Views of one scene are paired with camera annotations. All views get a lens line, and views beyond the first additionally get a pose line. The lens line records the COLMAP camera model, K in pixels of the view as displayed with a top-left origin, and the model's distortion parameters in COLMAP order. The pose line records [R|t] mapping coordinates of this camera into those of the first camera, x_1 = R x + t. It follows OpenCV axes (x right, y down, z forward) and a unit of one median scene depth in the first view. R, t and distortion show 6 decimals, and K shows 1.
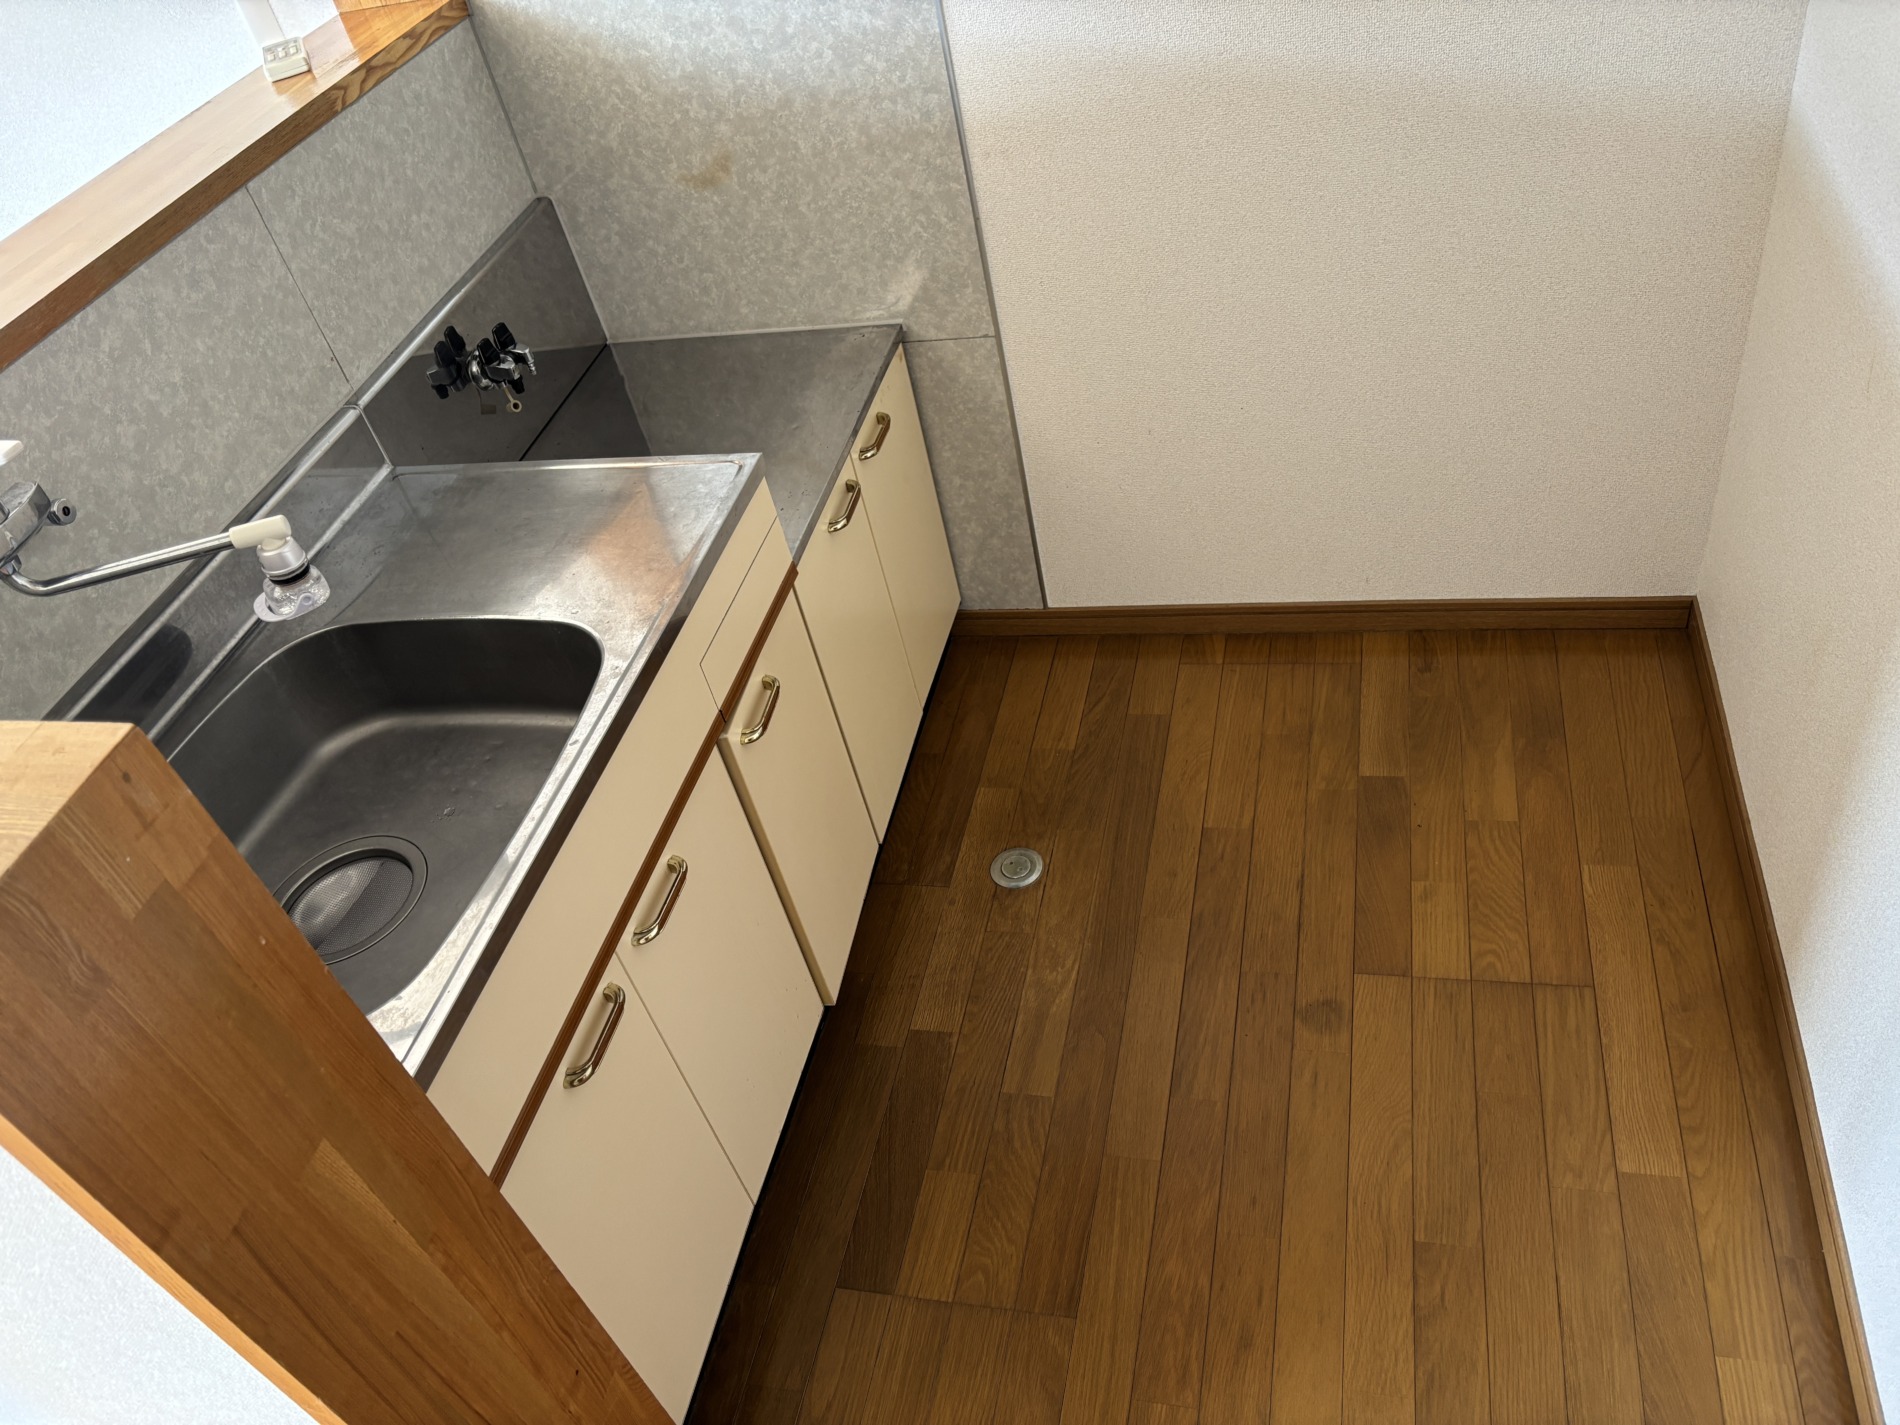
lens RADIAL K [[1451.7, 0, 956.6], [0, 1451.7, 728.3], [0, 0, 1]] dist [0.036404, -0.041707]
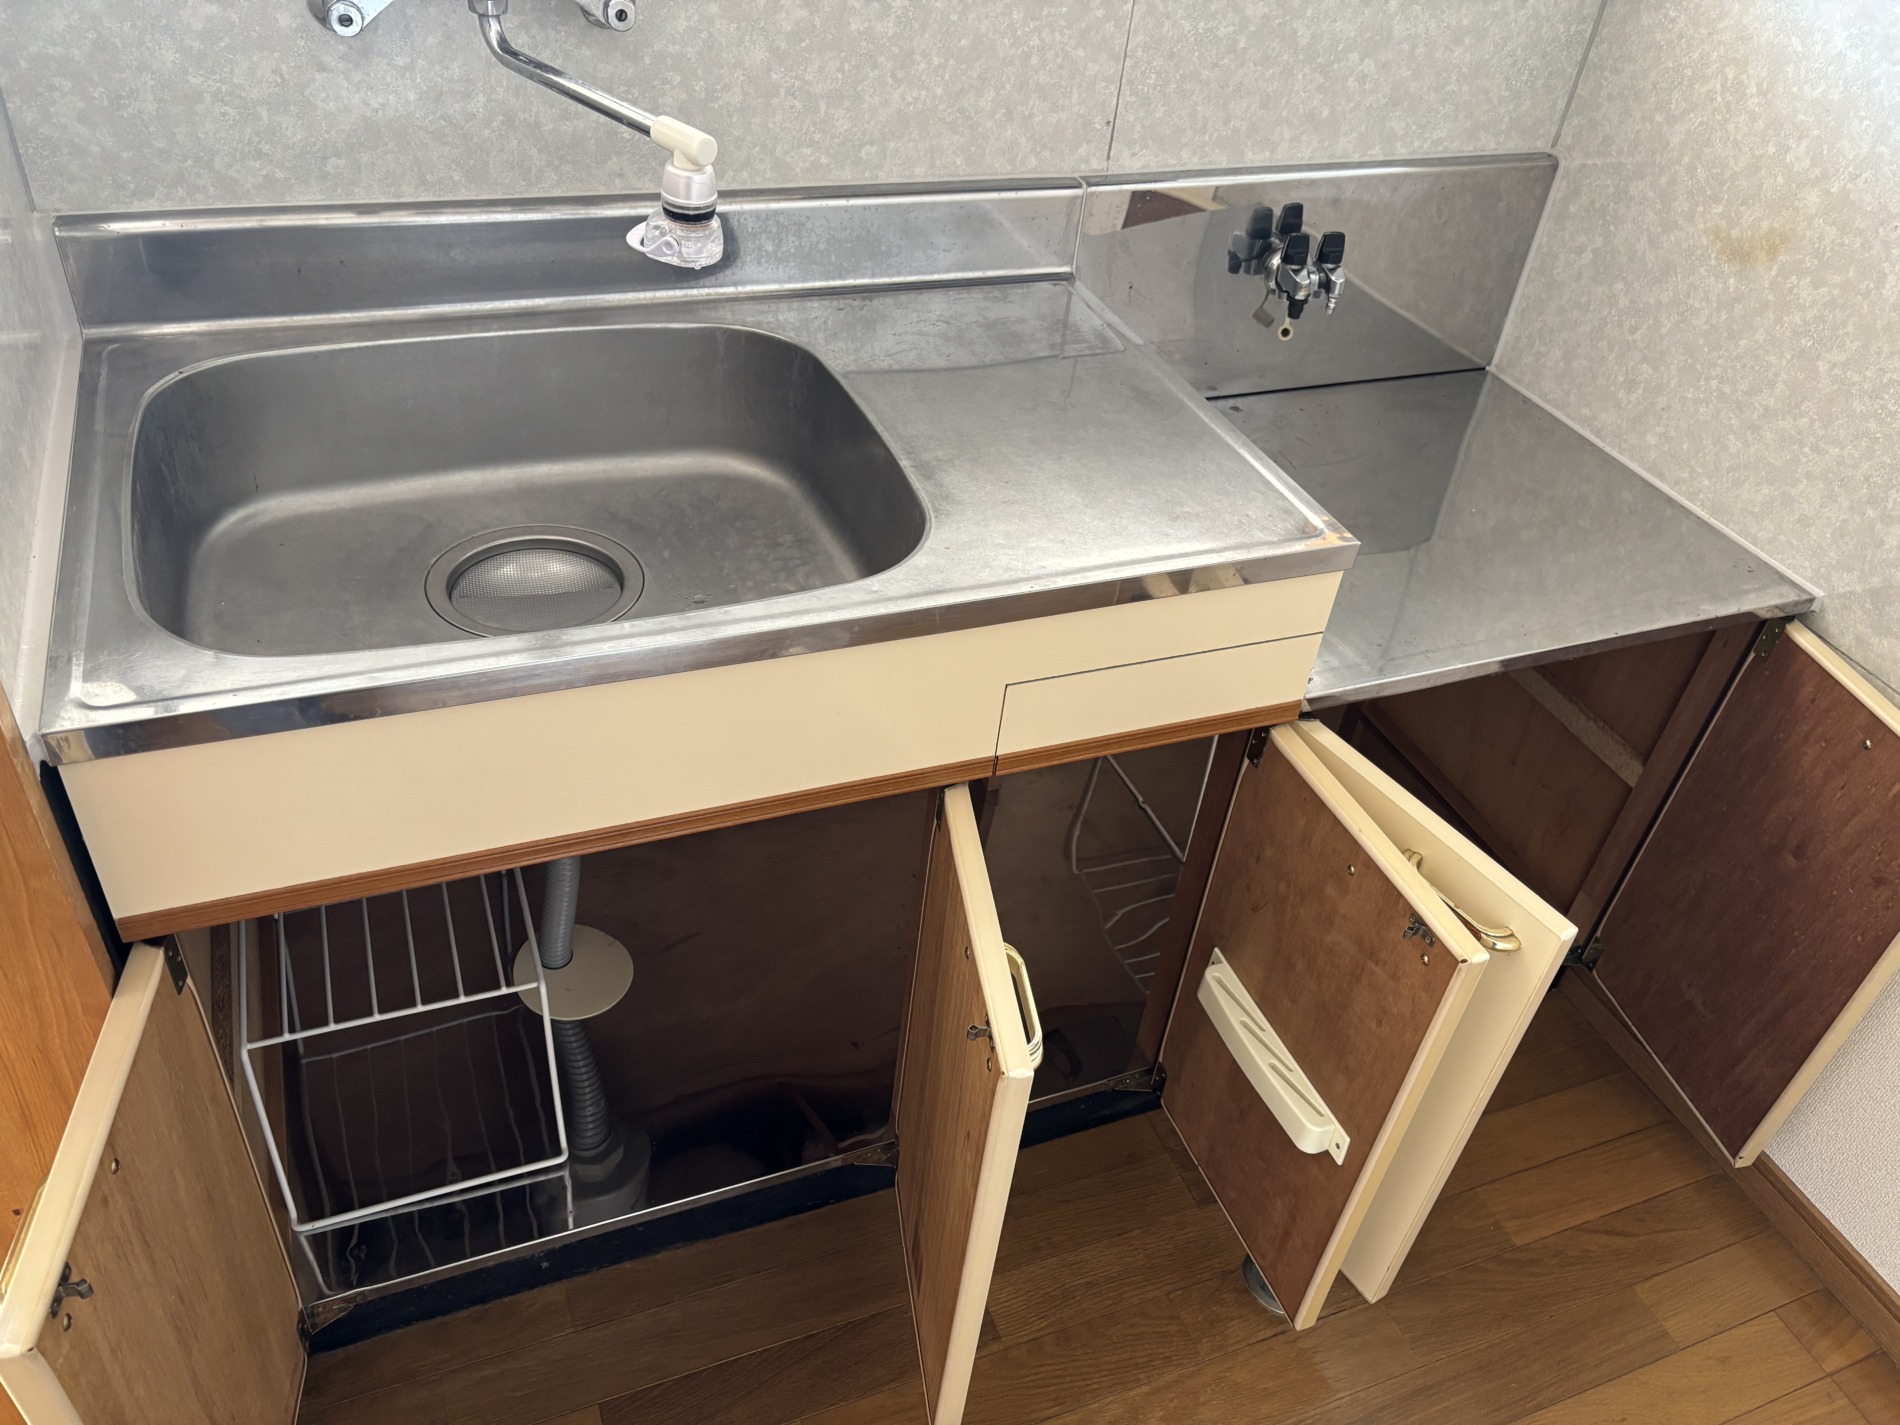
lens RADIAL K [[1451.7, 0, 954.8], [0, 1451.7, 719.2], [0, 0, 1]] dist [0.036404, -0.041707]
pose [[0.533255, 0.693054, -0.485092, 0.121571], [-0.699841, 0.683561, 0.207282, -0.126355], [0.475248, 0.228953, 0.849541, 0.334157]]
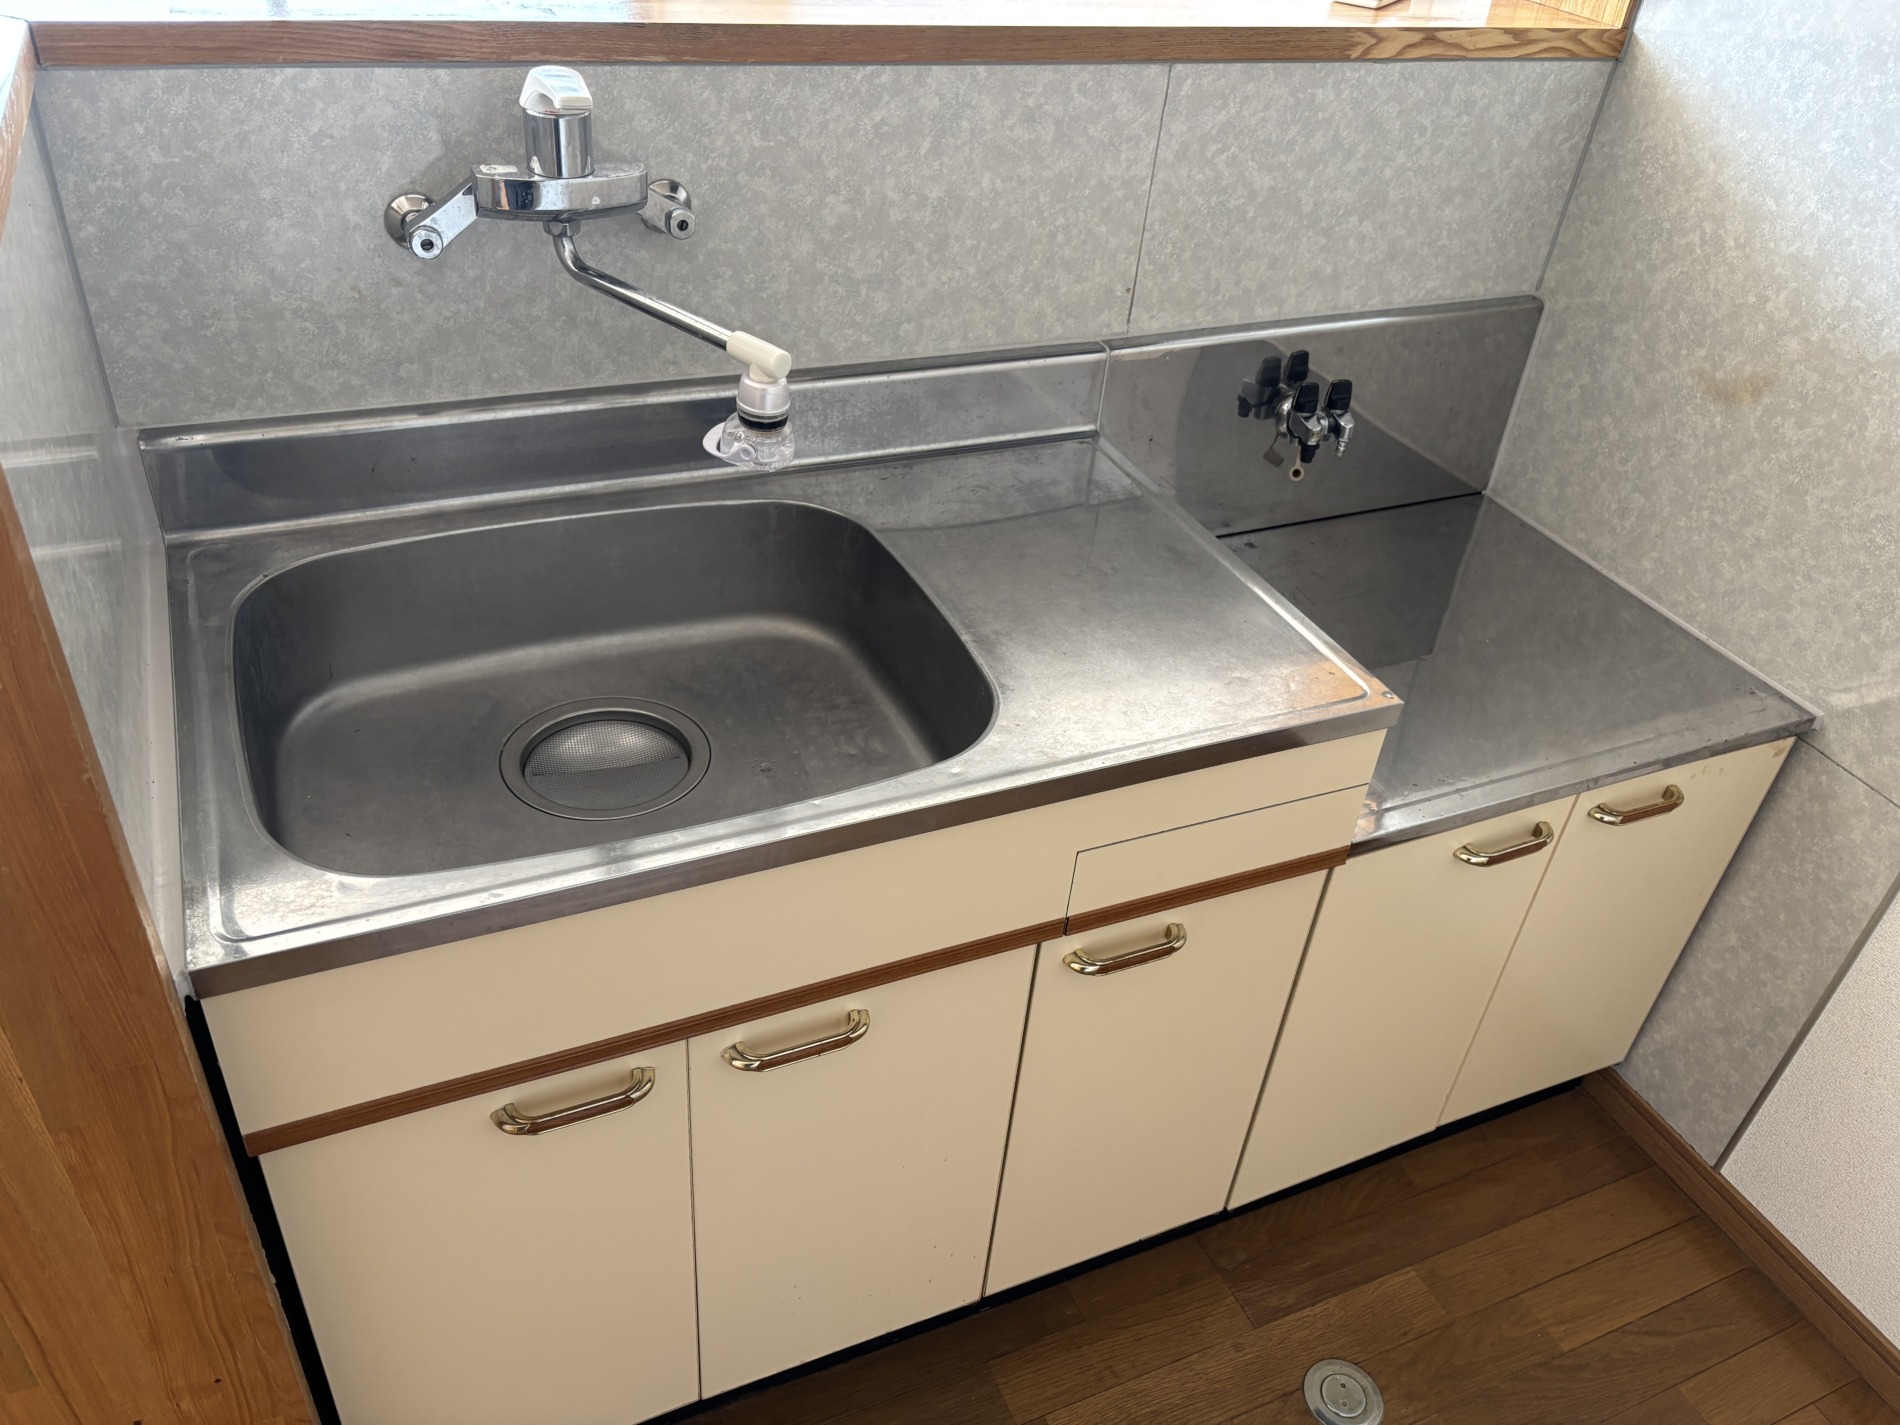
lens RADIAL K [[1451.7, 0, 958.3], [0, 1451.7, 720.3], [0, 0, 1]] dist [0.036404, -0.041707]
pose [[0.571989, 0.653515, -0.495729, 0.079526], [-0.680106, 0.715712, 0.158787, -0.131505], [0.458569, 0.246323, 0.853838, 0.282879]]
